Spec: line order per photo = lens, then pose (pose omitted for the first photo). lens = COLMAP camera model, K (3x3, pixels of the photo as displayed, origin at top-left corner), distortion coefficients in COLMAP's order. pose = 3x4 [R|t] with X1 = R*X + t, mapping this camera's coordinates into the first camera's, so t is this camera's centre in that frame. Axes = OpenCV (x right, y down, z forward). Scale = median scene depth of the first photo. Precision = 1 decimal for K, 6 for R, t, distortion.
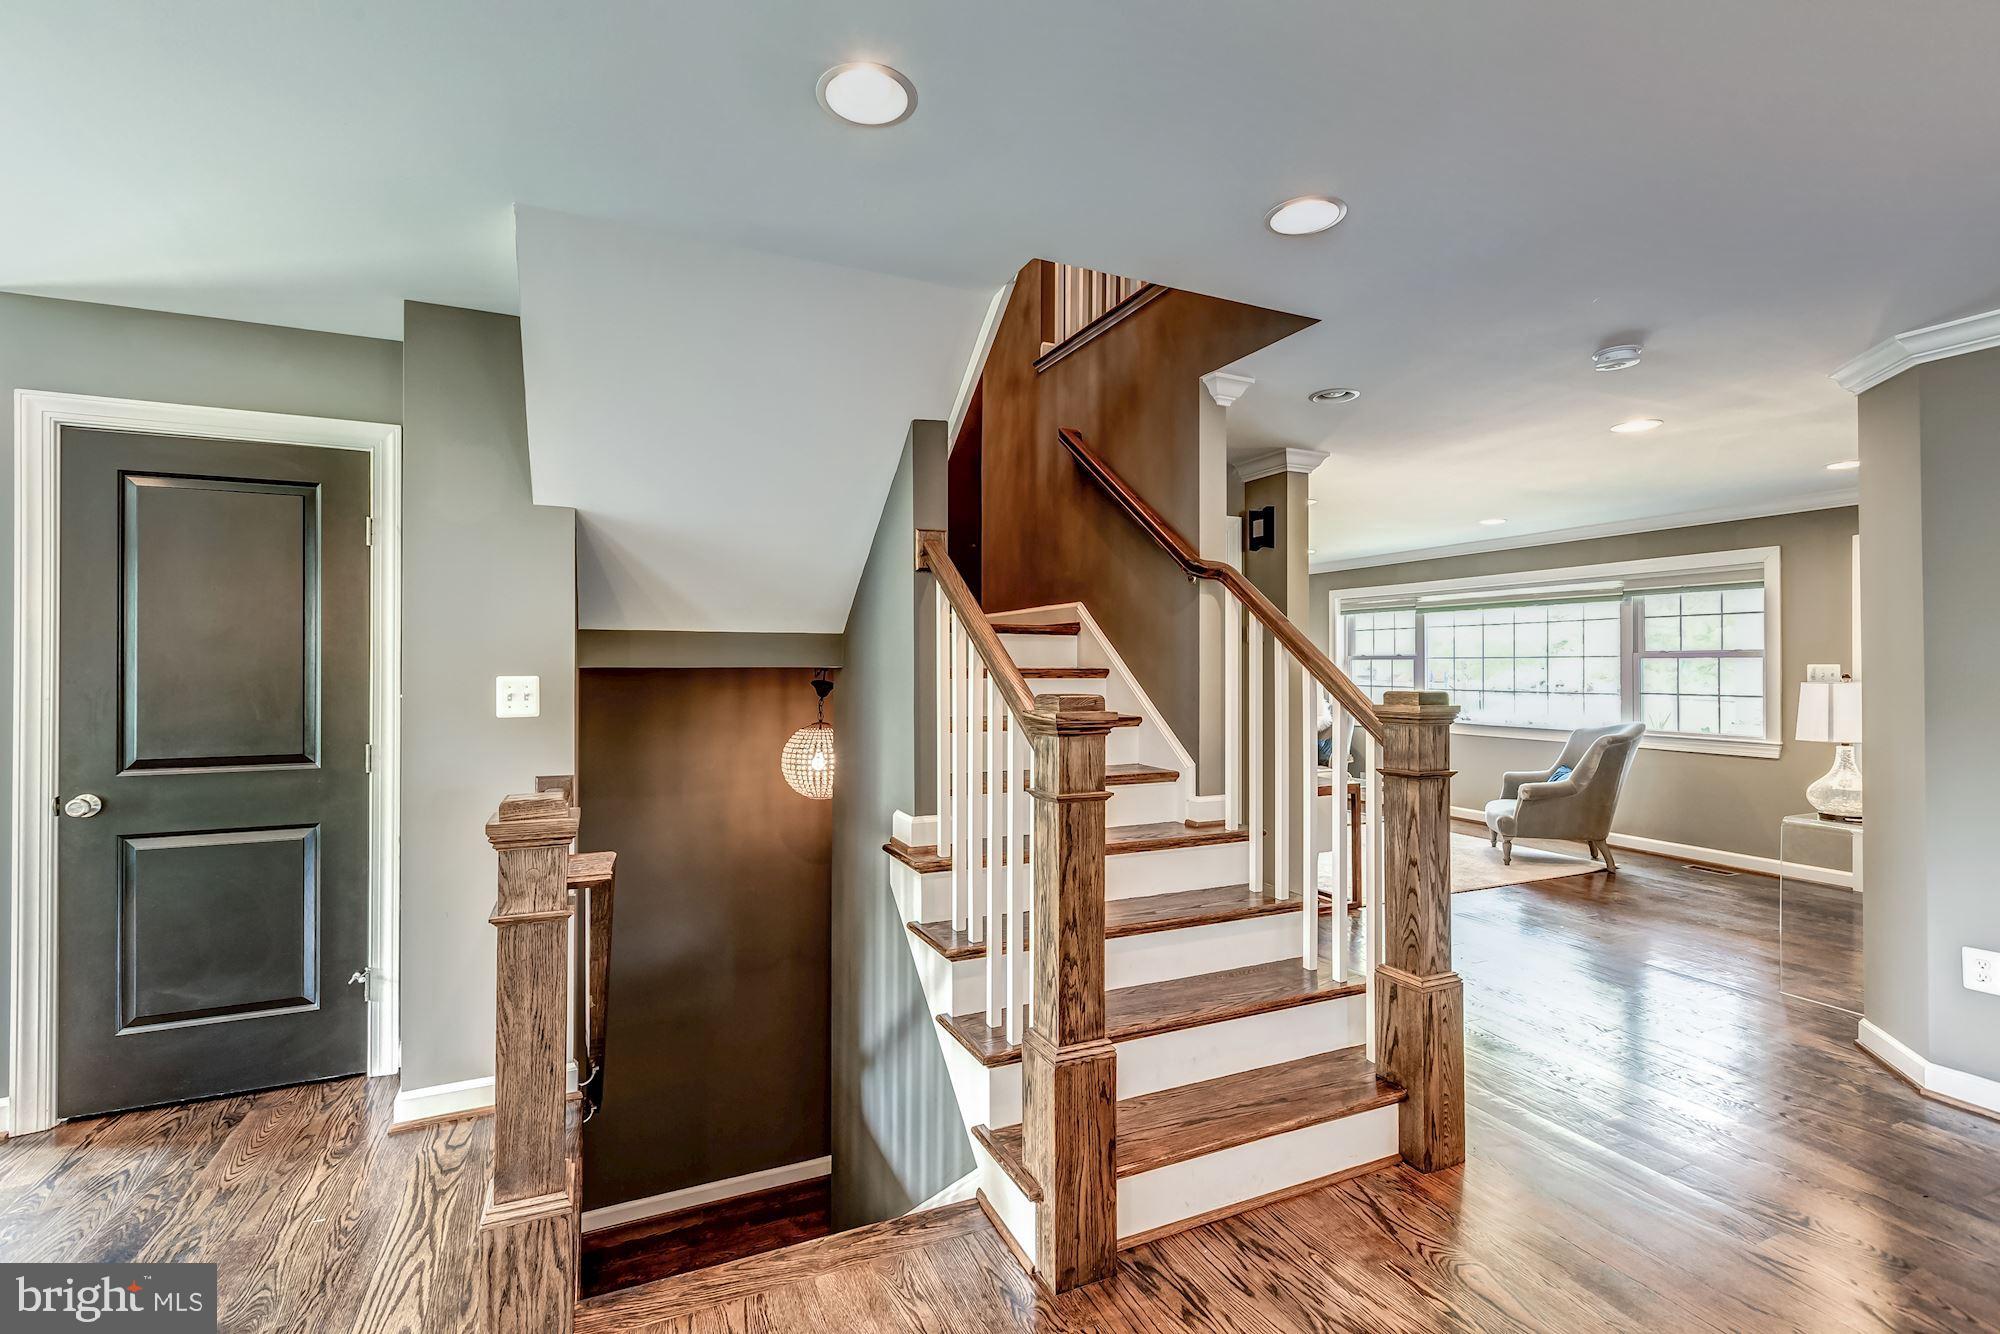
lens RADIAL K [[892.1, 0, 986.0], [0, 892.1, 657.1], [0, 0, 1]] dist [0.001922, -0.000094]
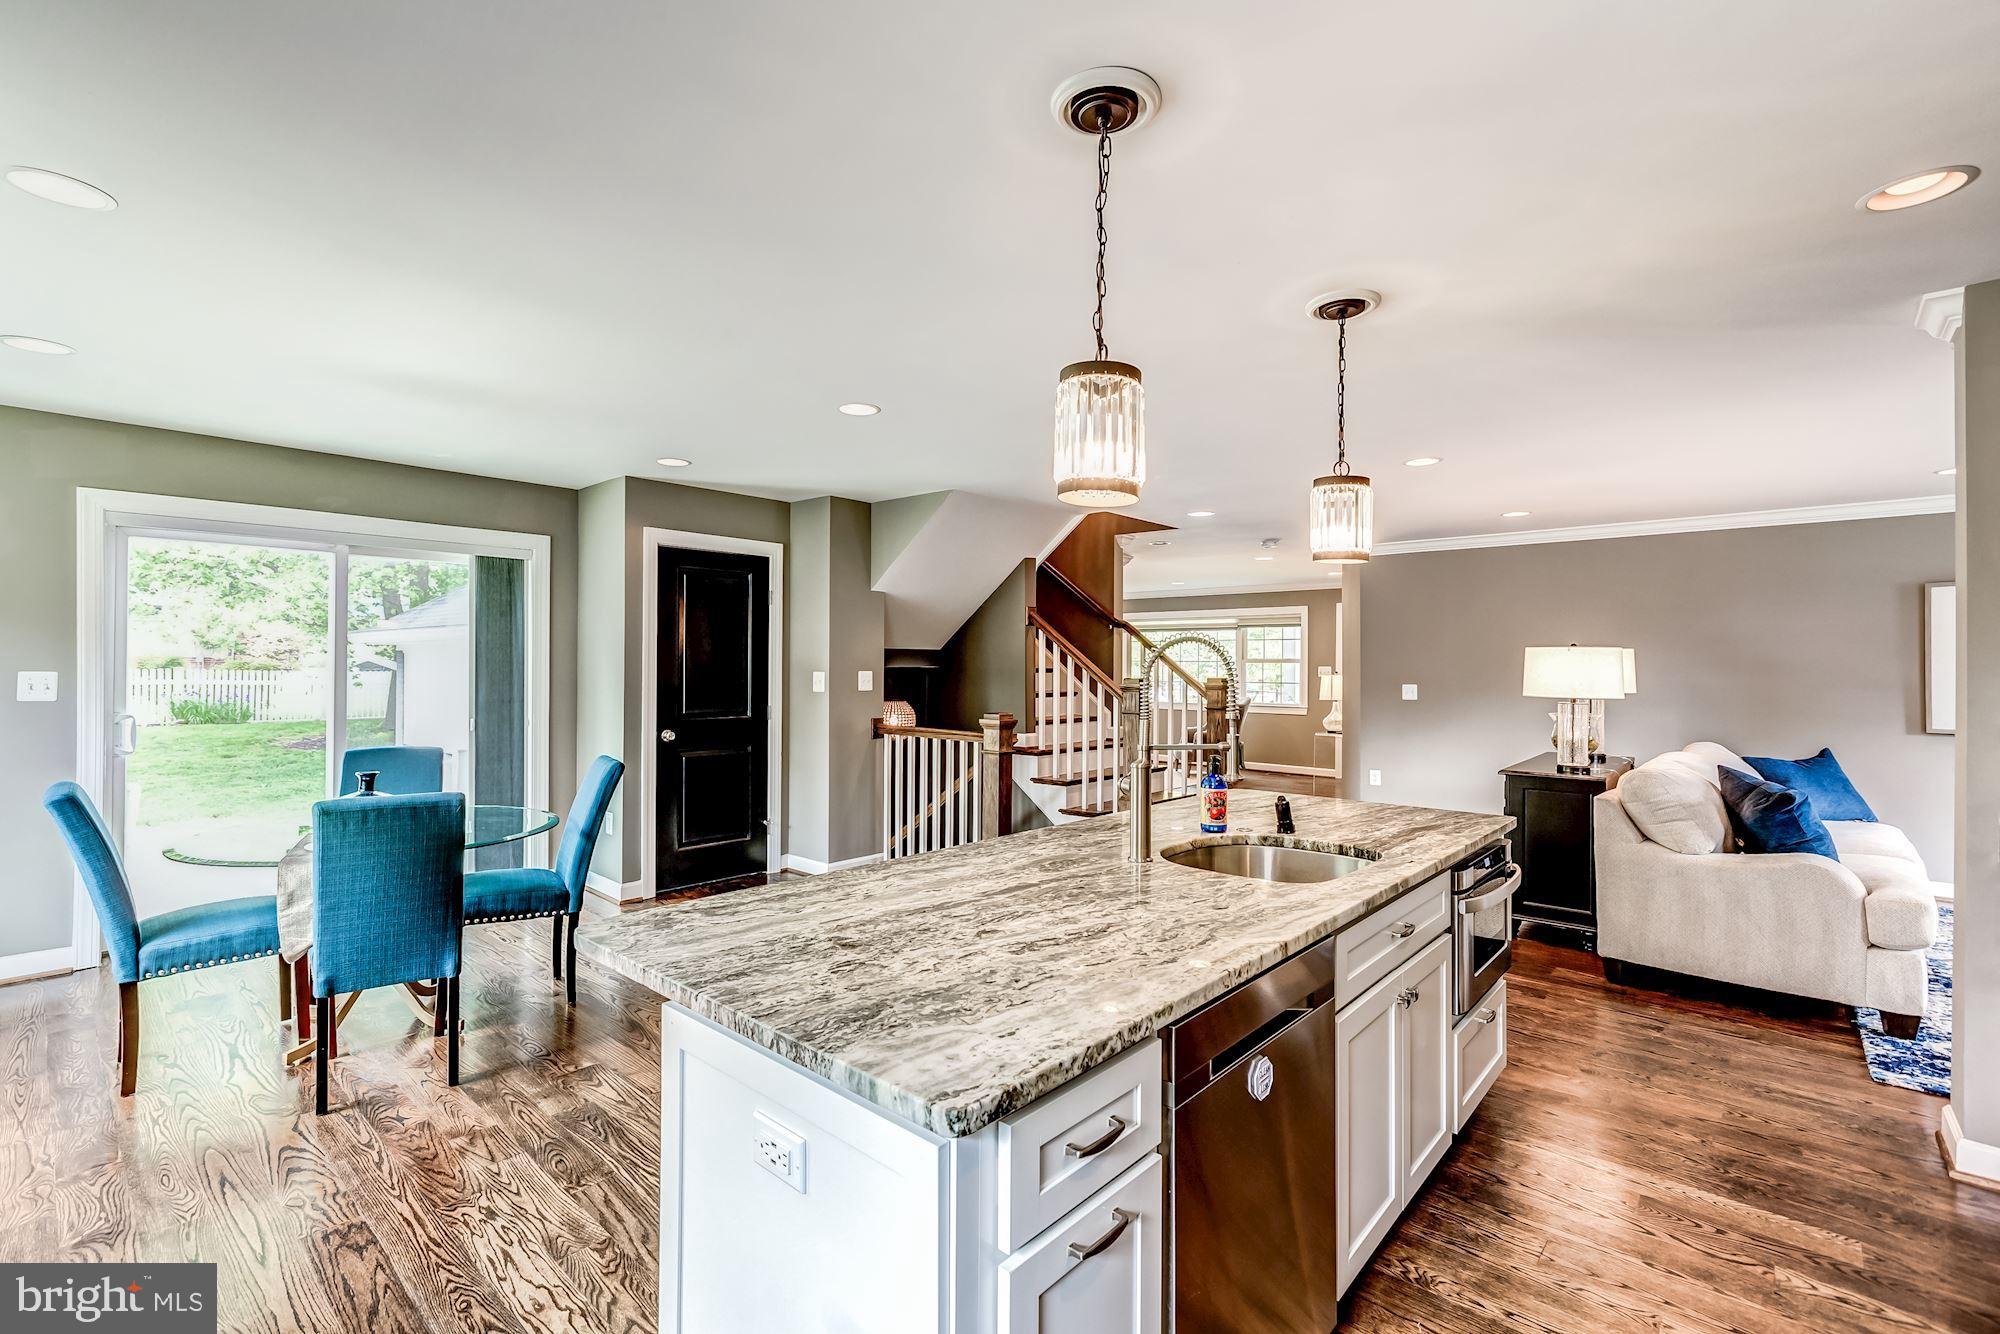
lens RADIAL K [[892.1, 0, 1003.1], [0, 892.1, 672.8], [0, 0, 1]] dist [0.001922, -0.000094]
pose [[0.912118, 0.001971, 0.409922, -1.044276], [-0.010819, 0.999756, 0.019266, -0.017995], [-0.409784, -0.022008, 0.911917, -1.019312]]
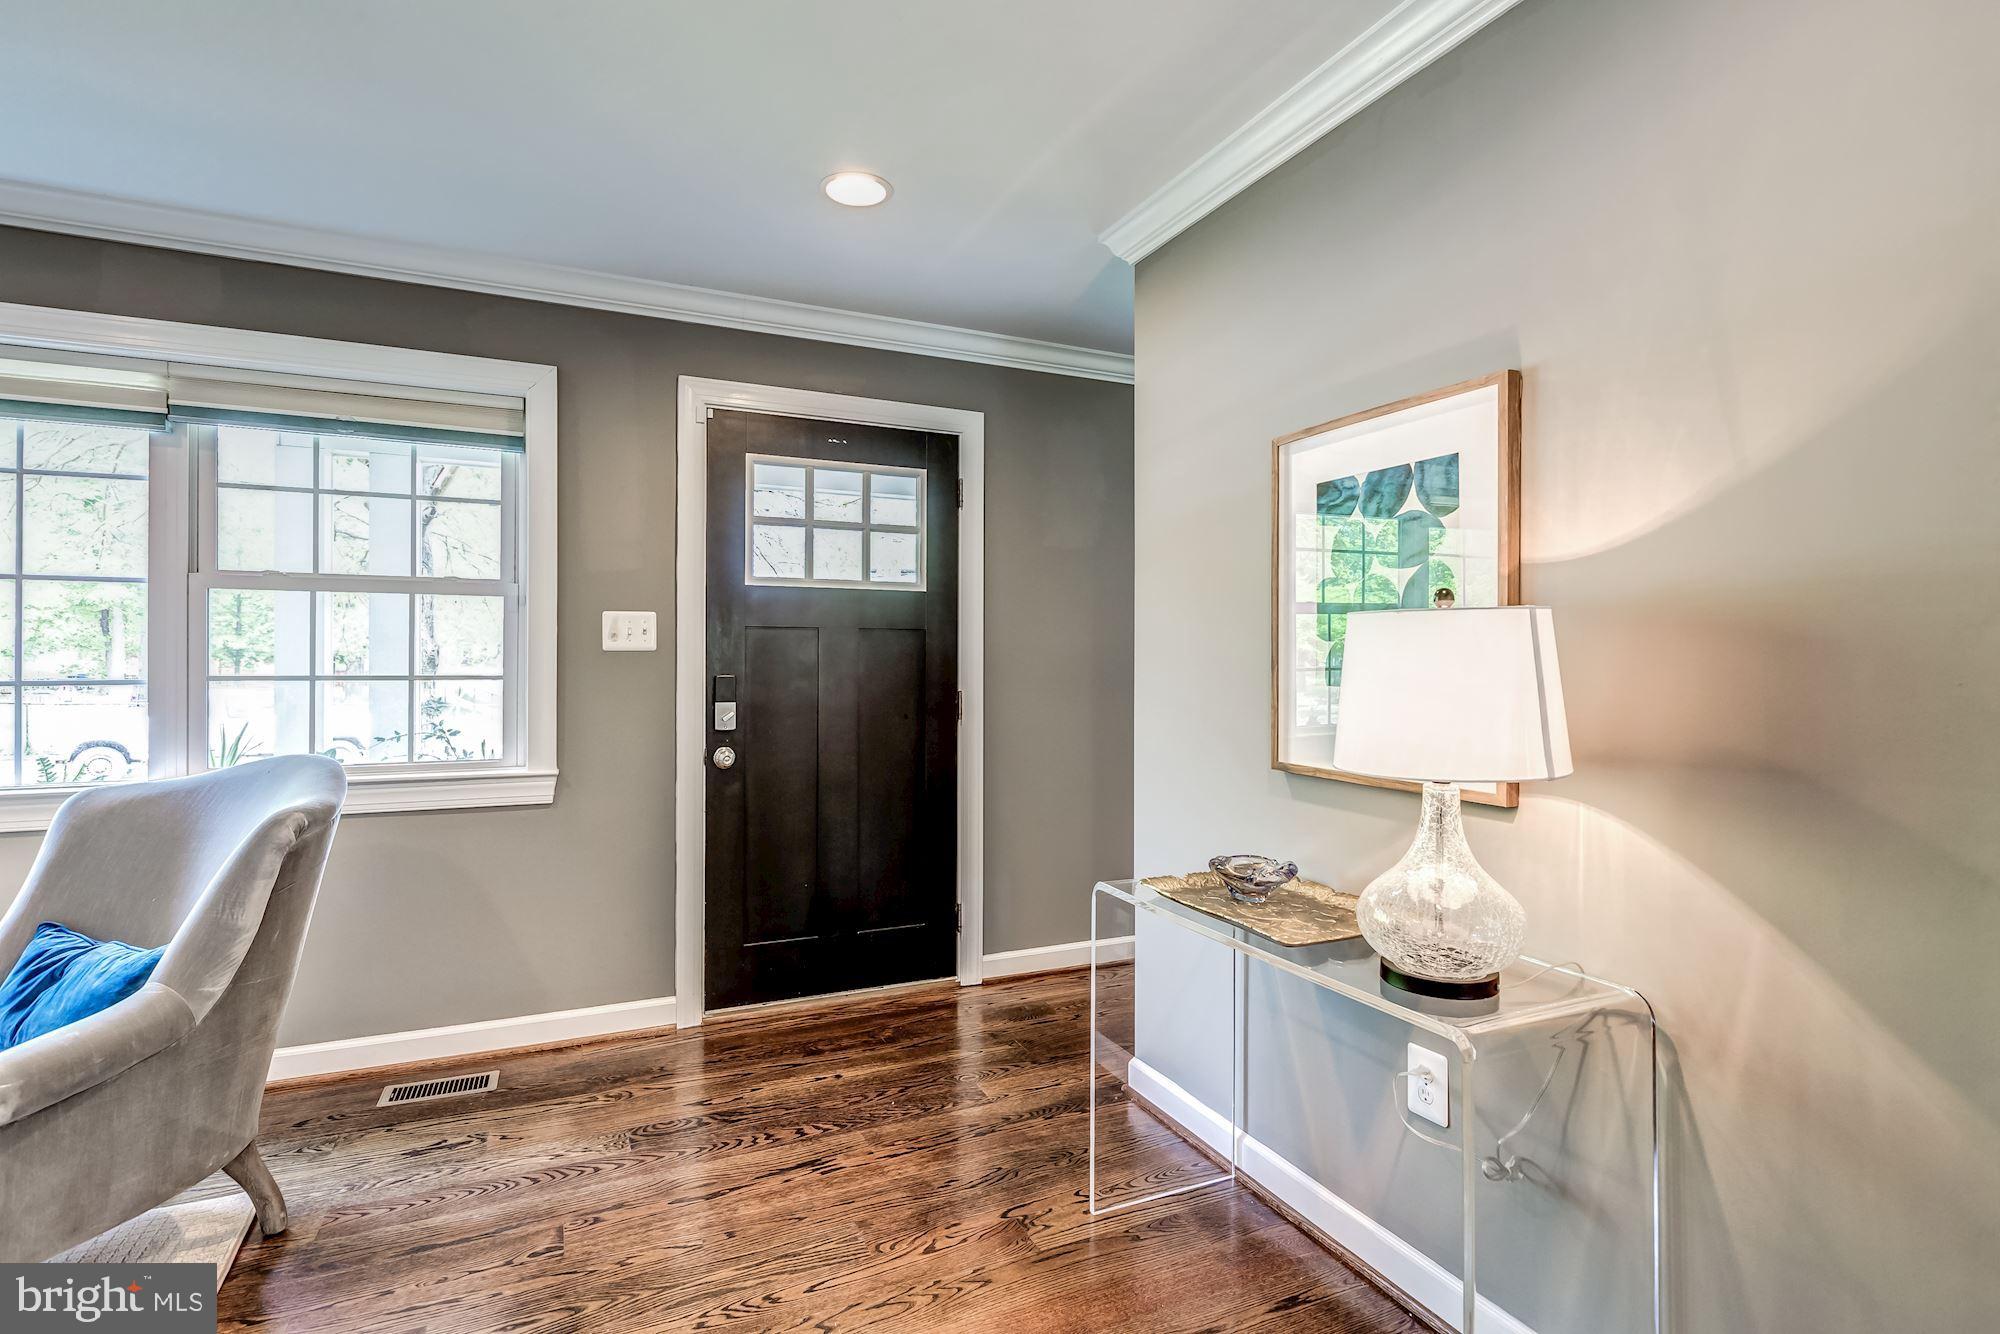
lens RADIAL K [[948.9, 0, 989.6], [0, 948.9, 660.5], [0, 0, 1]] dist [0.002350, 0.000332]
pose [[-0.007342, 0.003936, 0.999965, 0.755435], [-0.016134, 0.999862, -0.004054, 0.070321], [-0.999843, -0.016163, -0.007278, 1.575259]]
